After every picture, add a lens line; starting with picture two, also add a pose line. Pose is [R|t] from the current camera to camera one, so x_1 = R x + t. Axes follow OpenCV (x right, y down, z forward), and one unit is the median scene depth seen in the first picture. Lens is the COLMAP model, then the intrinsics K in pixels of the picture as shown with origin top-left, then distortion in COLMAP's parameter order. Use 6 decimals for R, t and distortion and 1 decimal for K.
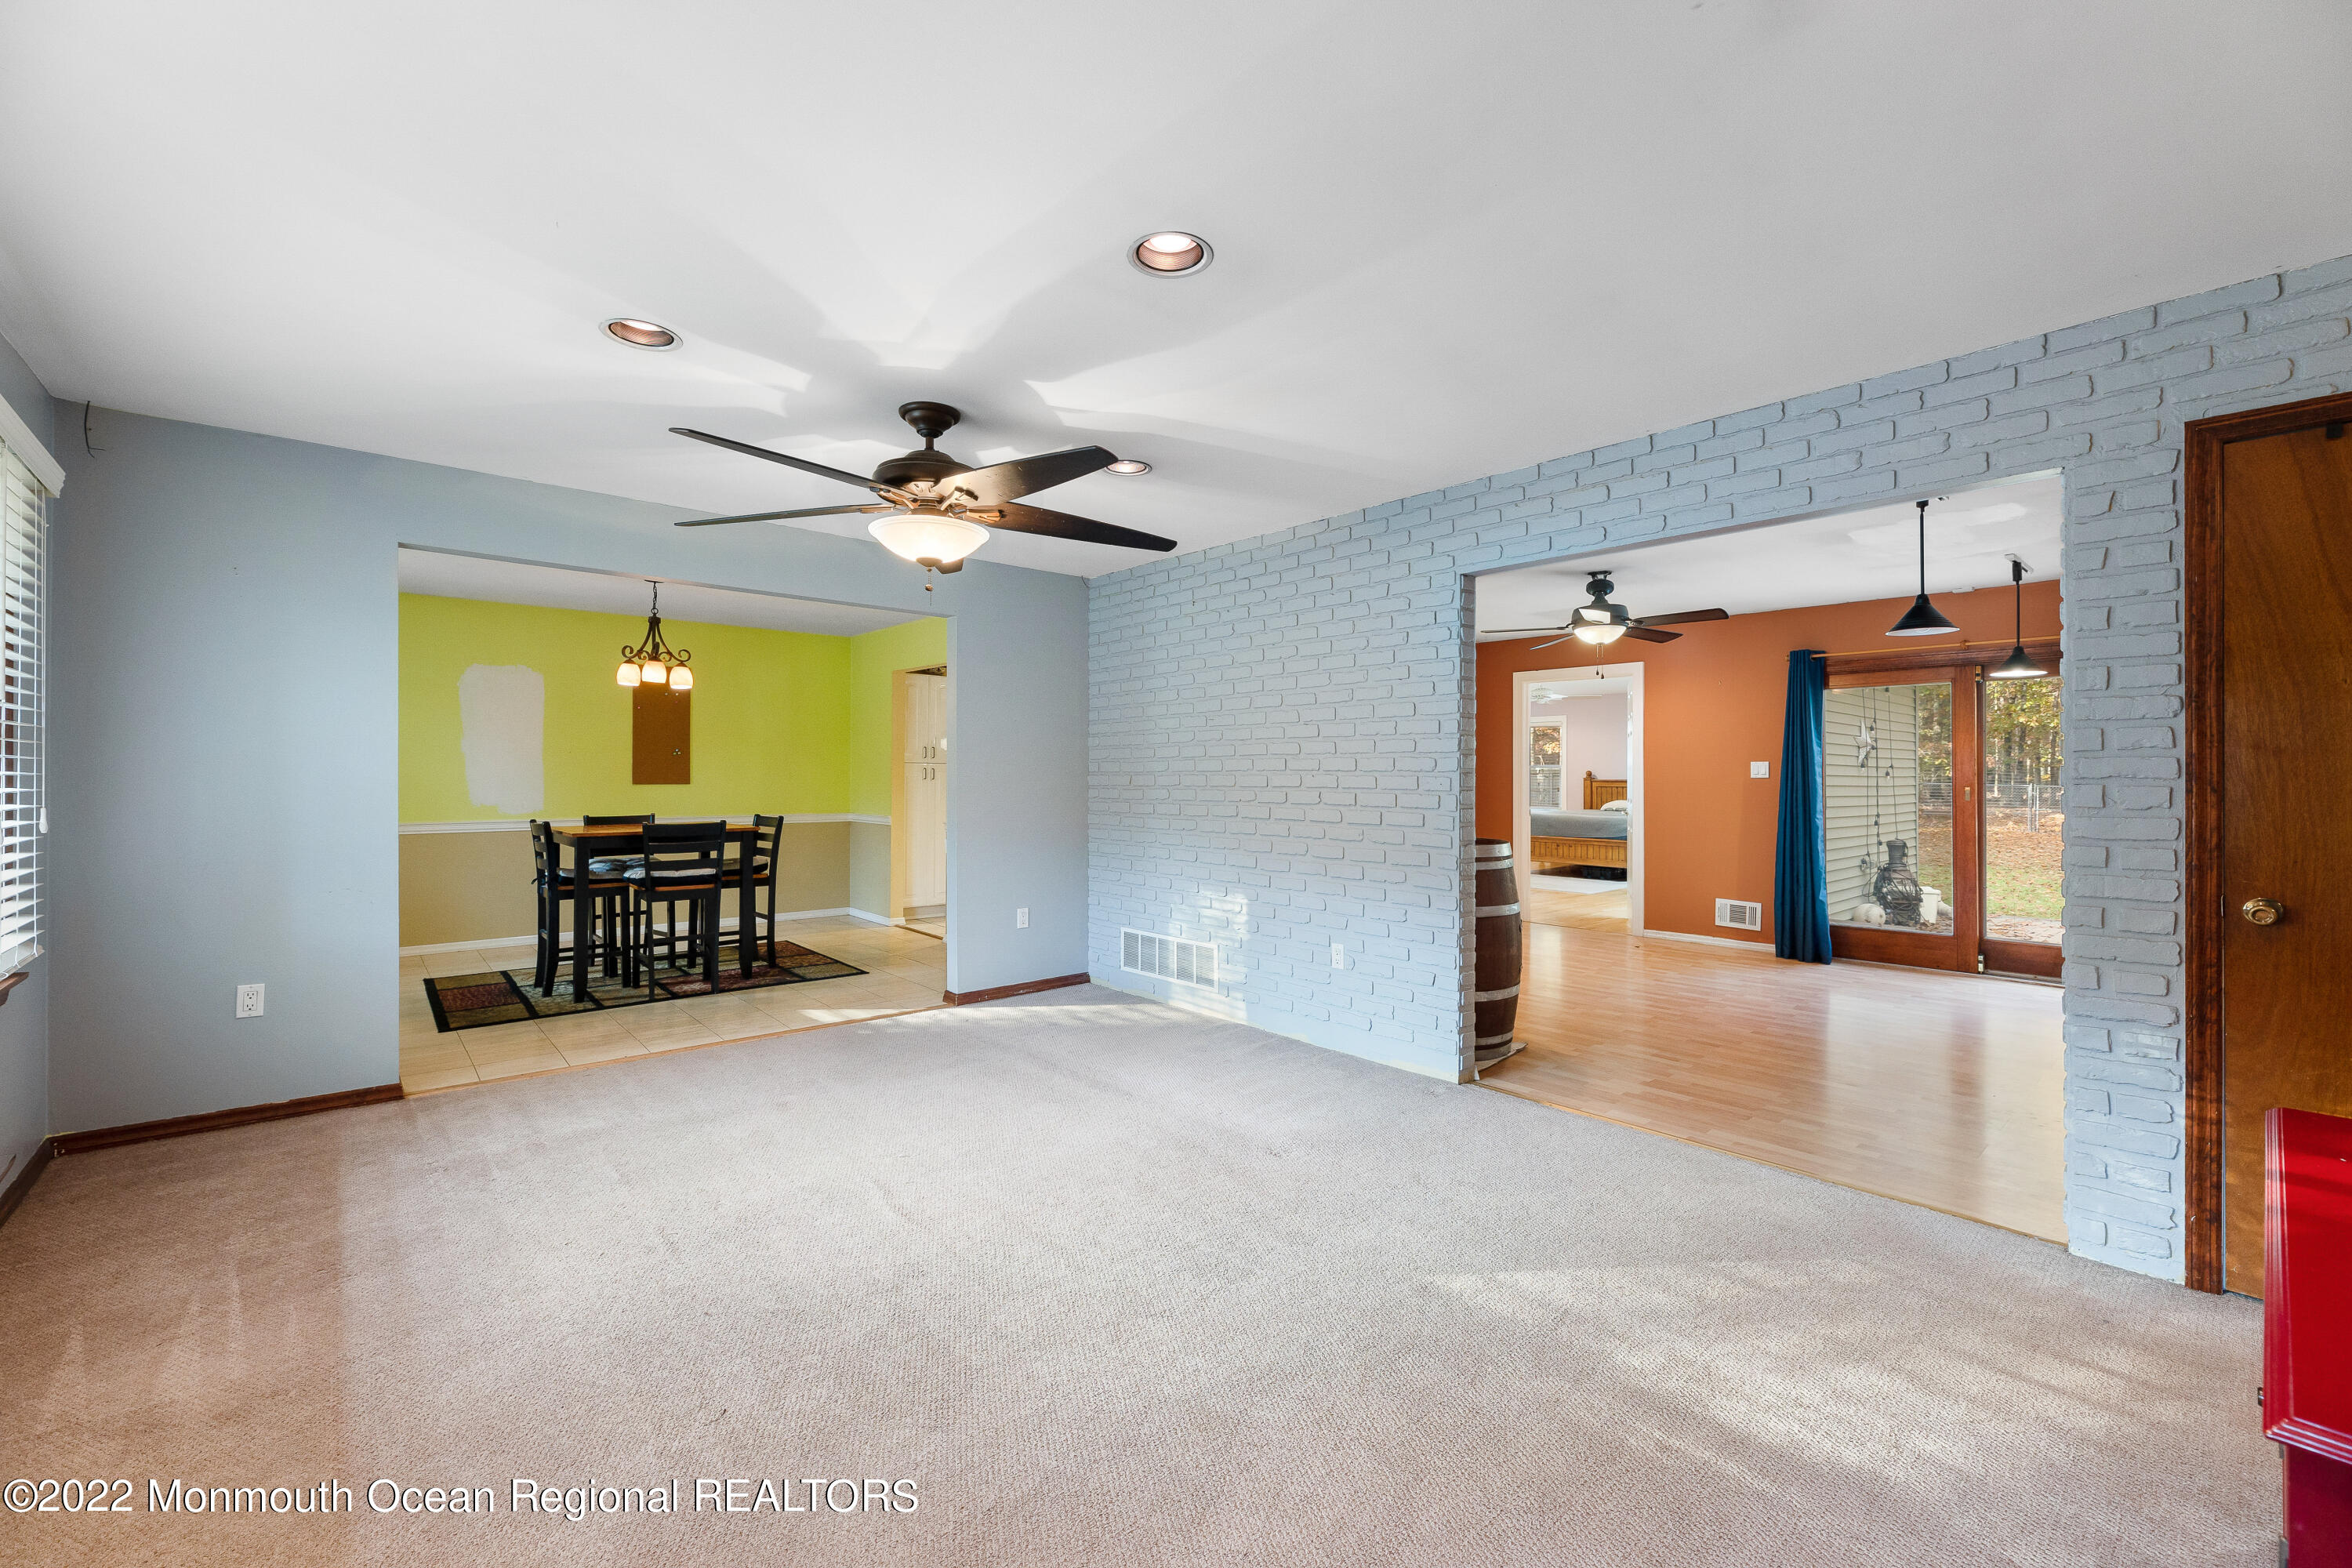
lens RADIAL K [[957.4, 0, 1169.3], [0, 957.4, 780.3], [0, 0, 1]] dist [0.011703, -0.000081]
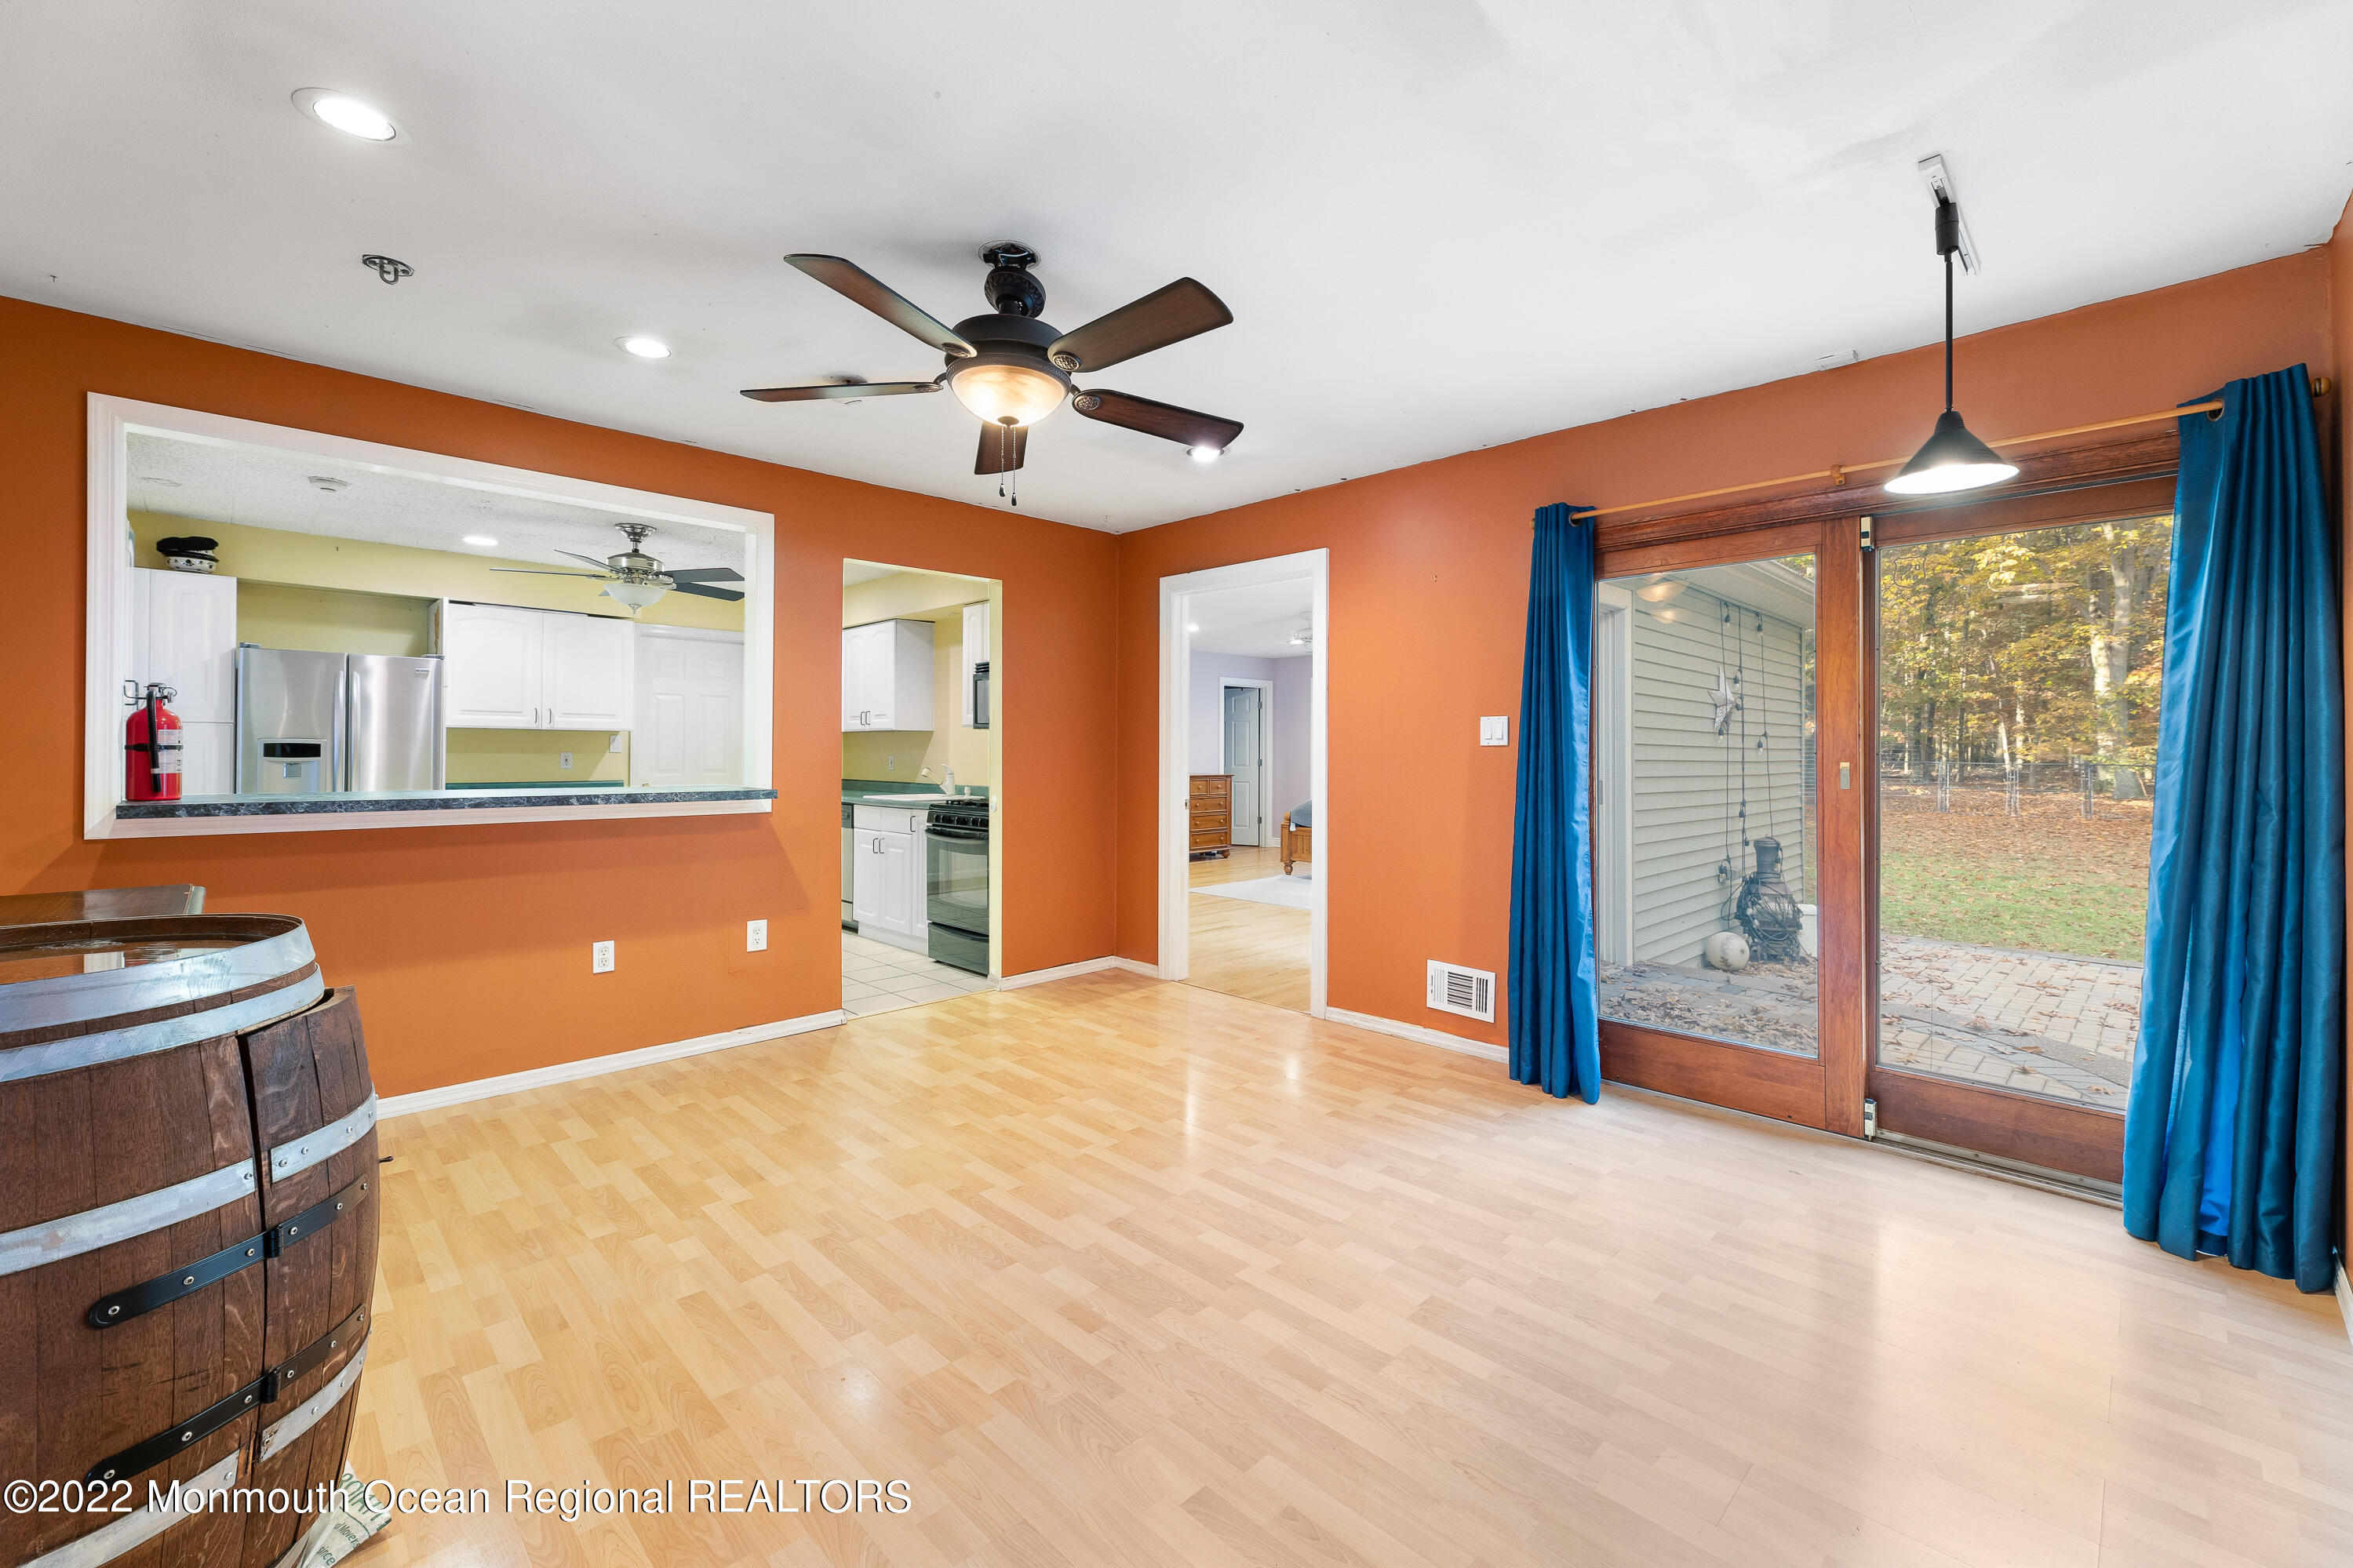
lens RADIAL K [[957.7, 0, 1167.5], [0, 957.7, 762.1], [0, 0, 1]] dist [0.011703, -0.000081]
pose [[0.998506, -0.001208, 0.054621, 0.376523], [0.001054, 0.999995, 0.002847, 0.005405], [-0.054625, -0.002785, 0.998503, 0.436458]]
